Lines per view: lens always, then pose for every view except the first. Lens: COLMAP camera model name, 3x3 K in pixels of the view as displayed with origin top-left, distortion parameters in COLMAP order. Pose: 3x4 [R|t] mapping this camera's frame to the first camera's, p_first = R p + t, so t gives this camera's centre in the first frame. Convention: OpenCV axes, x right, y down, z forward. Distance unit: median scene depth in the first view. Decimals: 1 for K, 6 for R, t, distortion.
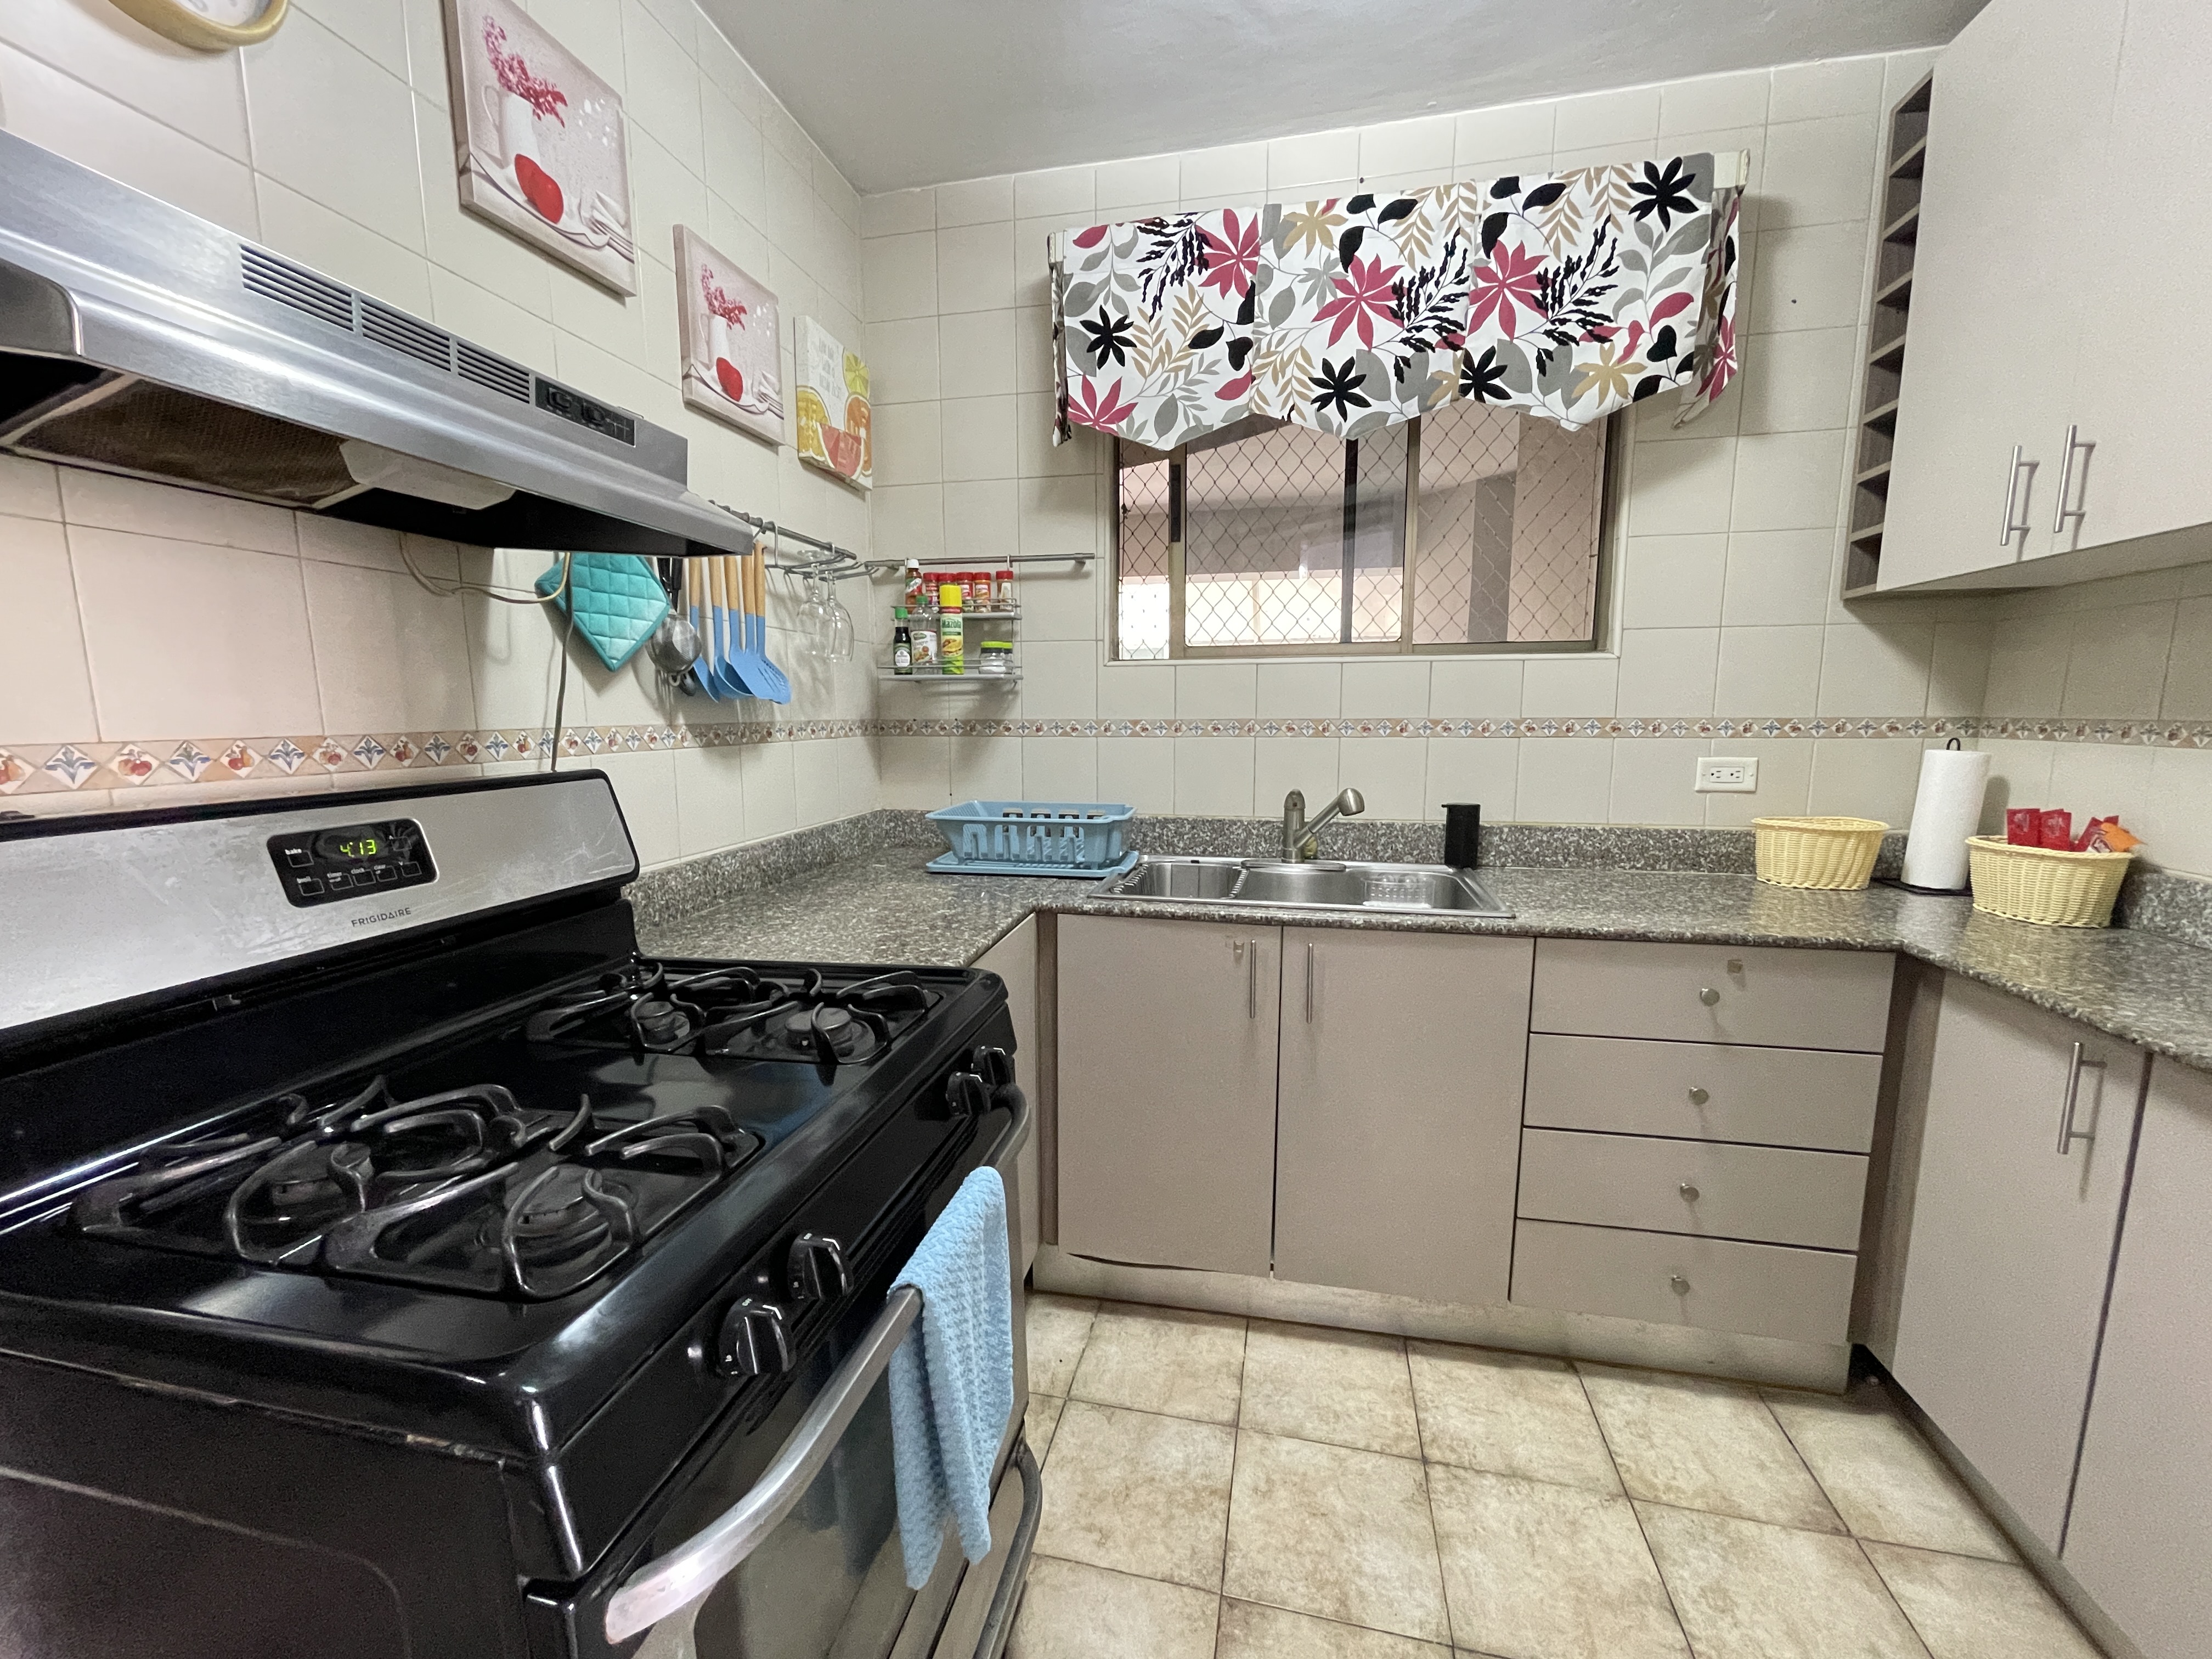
lens RADIAL K [[889.0, 0, 1096.7], [0, 889.0, 837.5], [0, 0, 1]] dist [-0.001352, -0.000696]
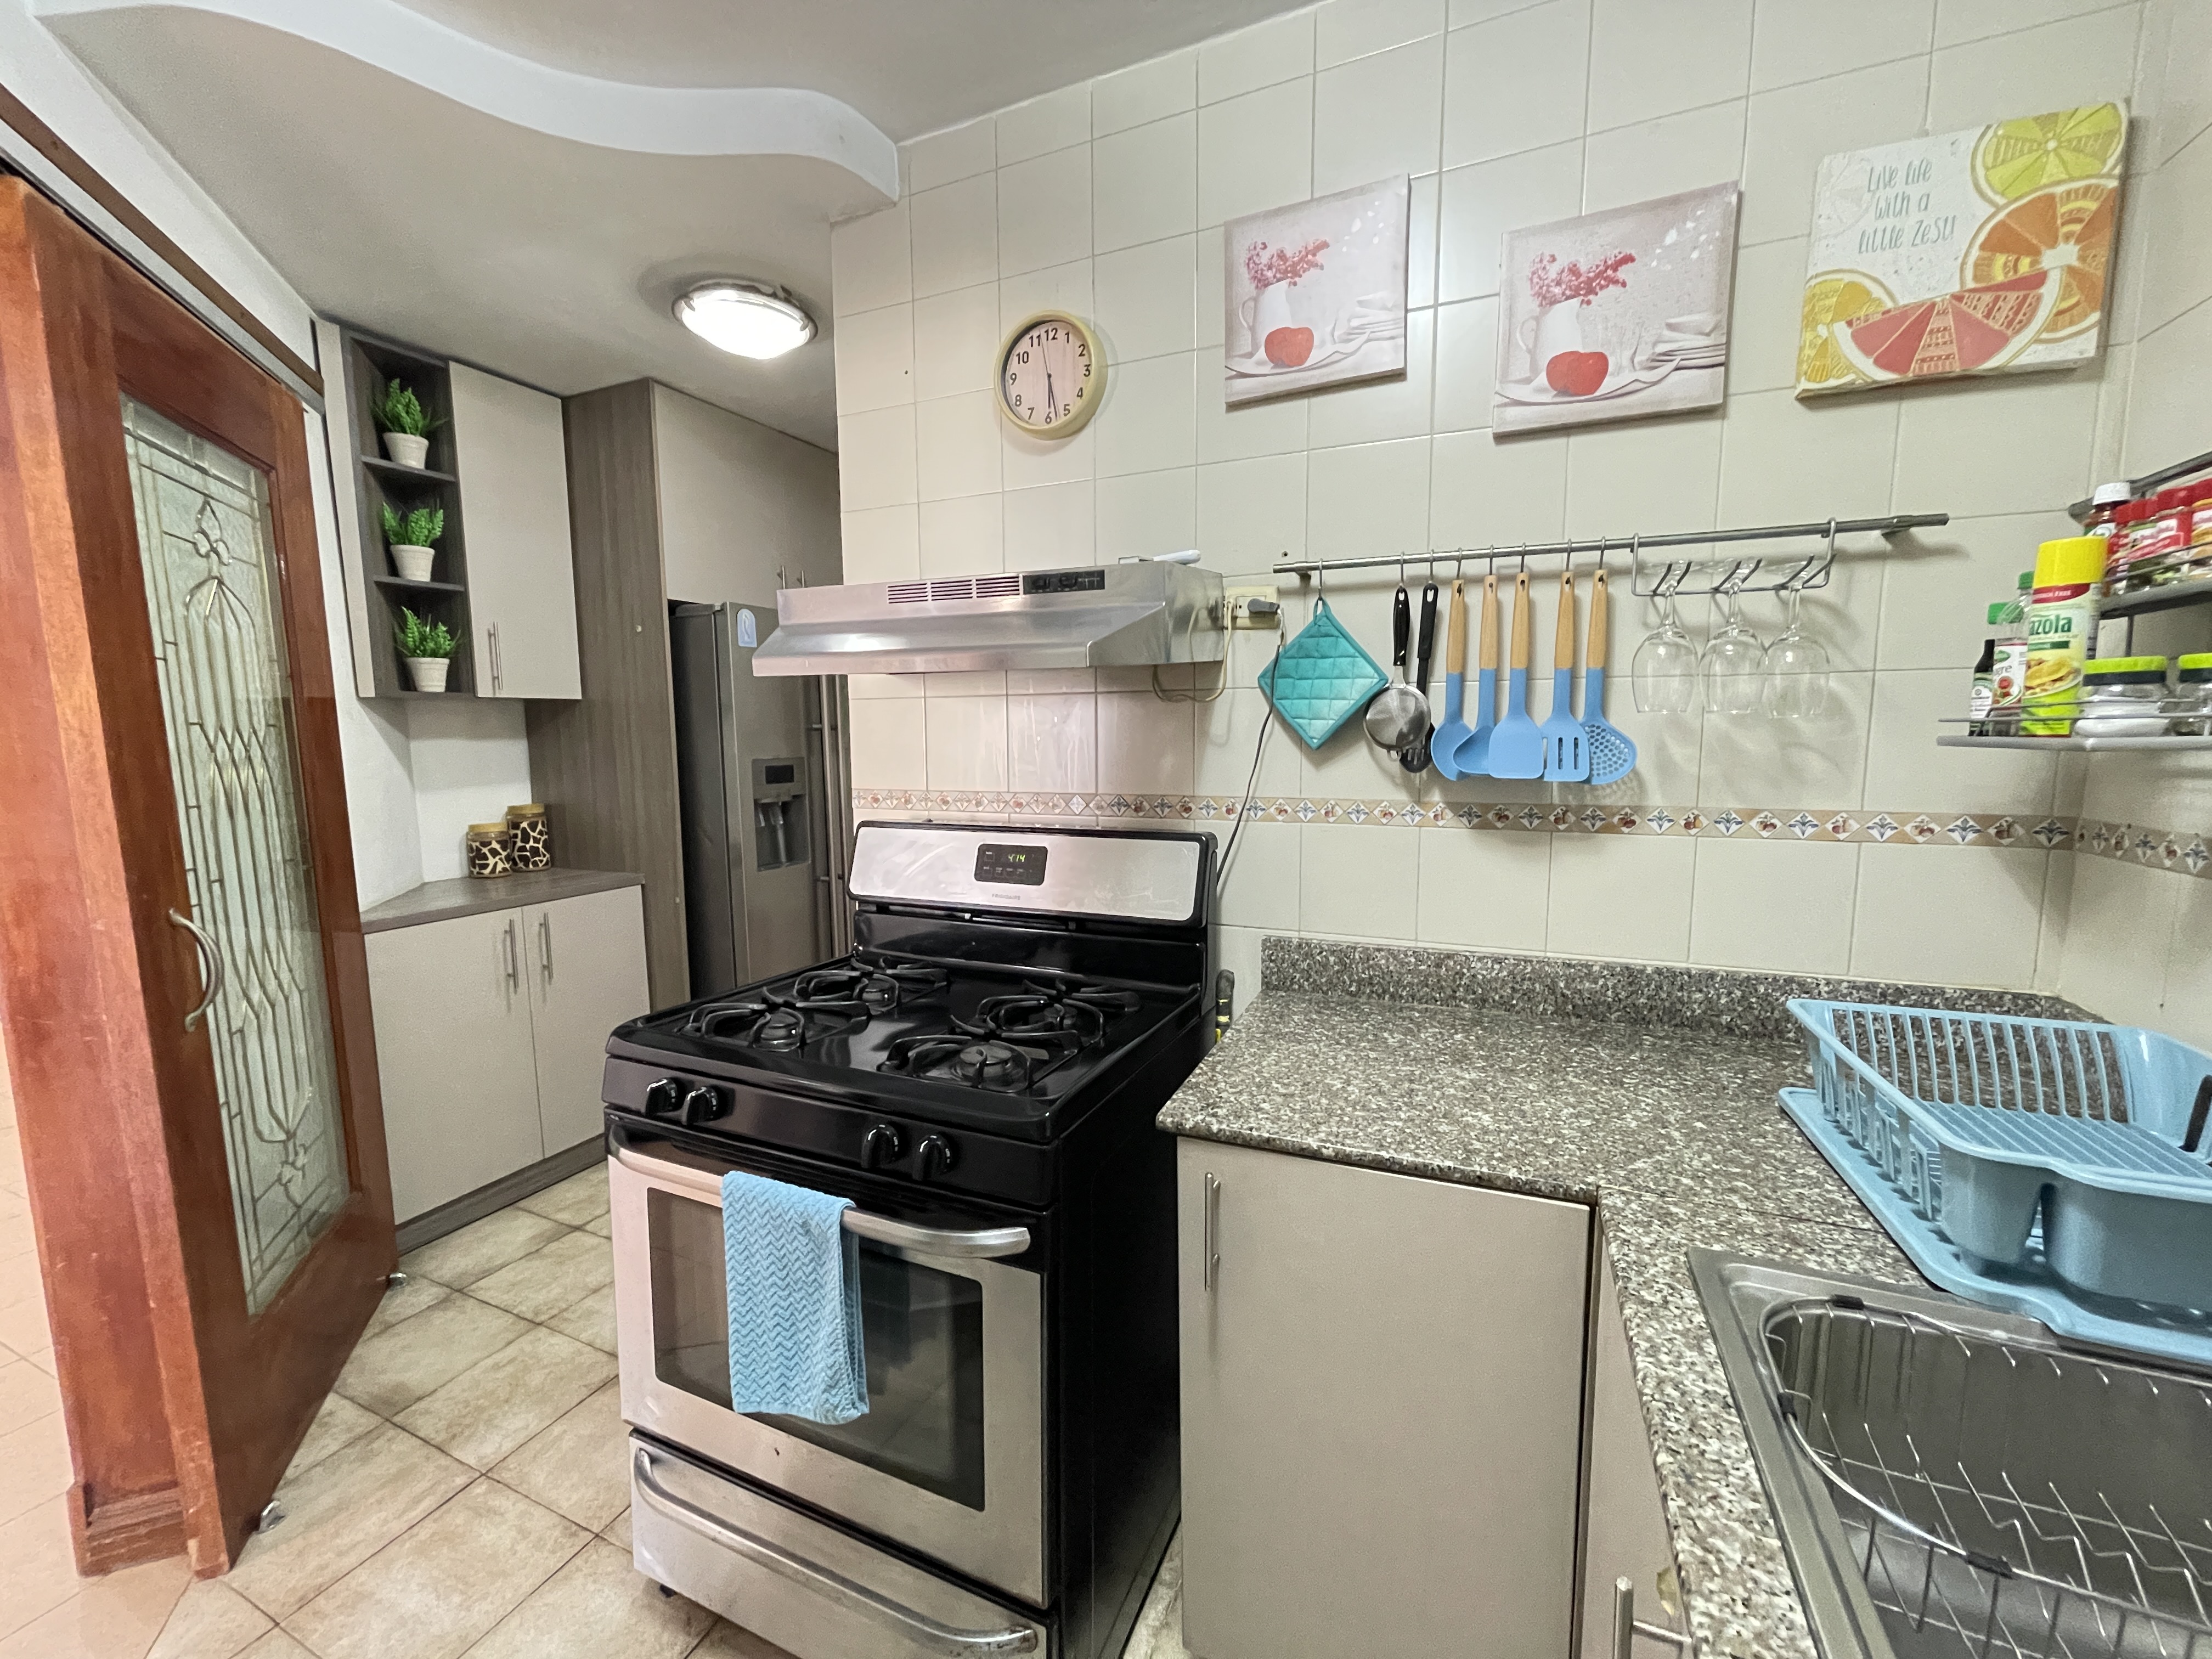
lens RADIAL K [[889.0, 0, 1093.7], [0, 889.0, 835.5], [0, 0, 1]] dist [-0.001352, -0.000696]
pose [[-0.203945, 0.116520, -0.972023, 0.541257], [-0.134528, 0.980137, 0.145719, -0.191904], [0.969695, 0.160483, -0.184219, 0.889449]]
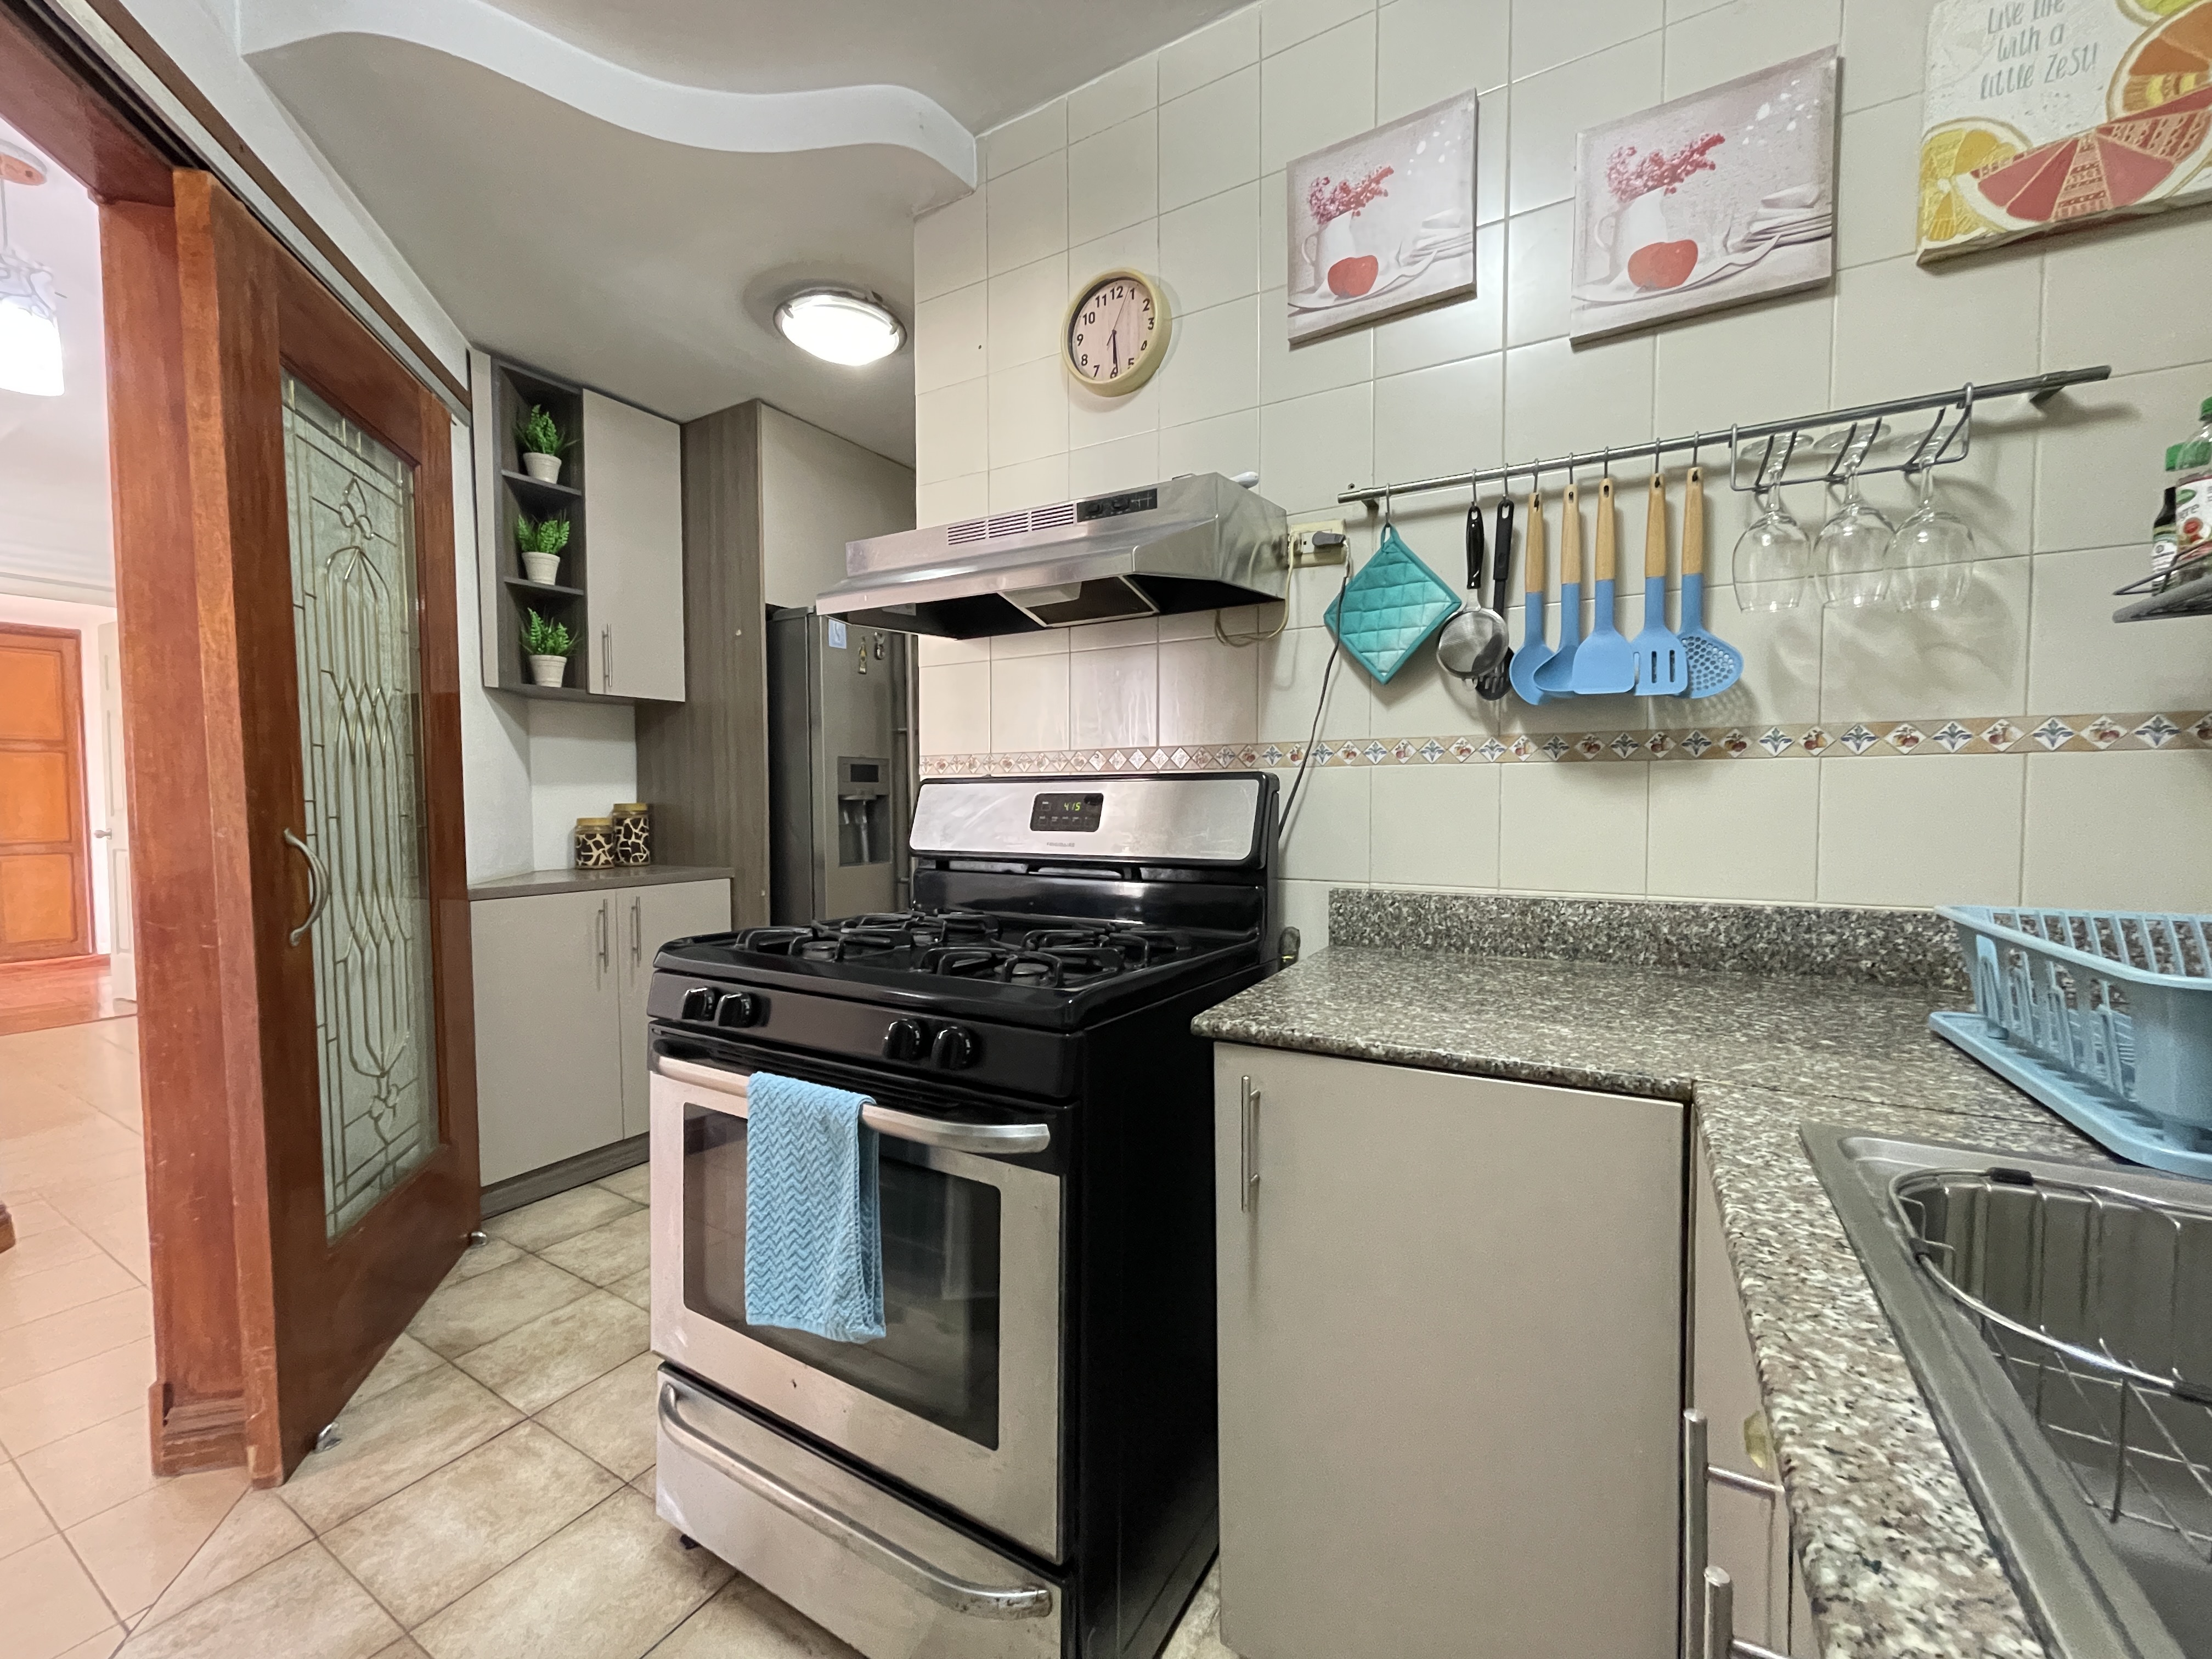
lens RADIAL K [[889.0, 0, 1095.6], [0, 889.0, 838.4], [0, 0, 1]] dist [-0.001352, -0.000696]
pose [[-0.313591, 0.043252, -0.948573, 0.506846], [-0.135568, 0.986689, 0.089807, -0.054000], [0.939831, 0.156759, -0.303553, 0.956576]]
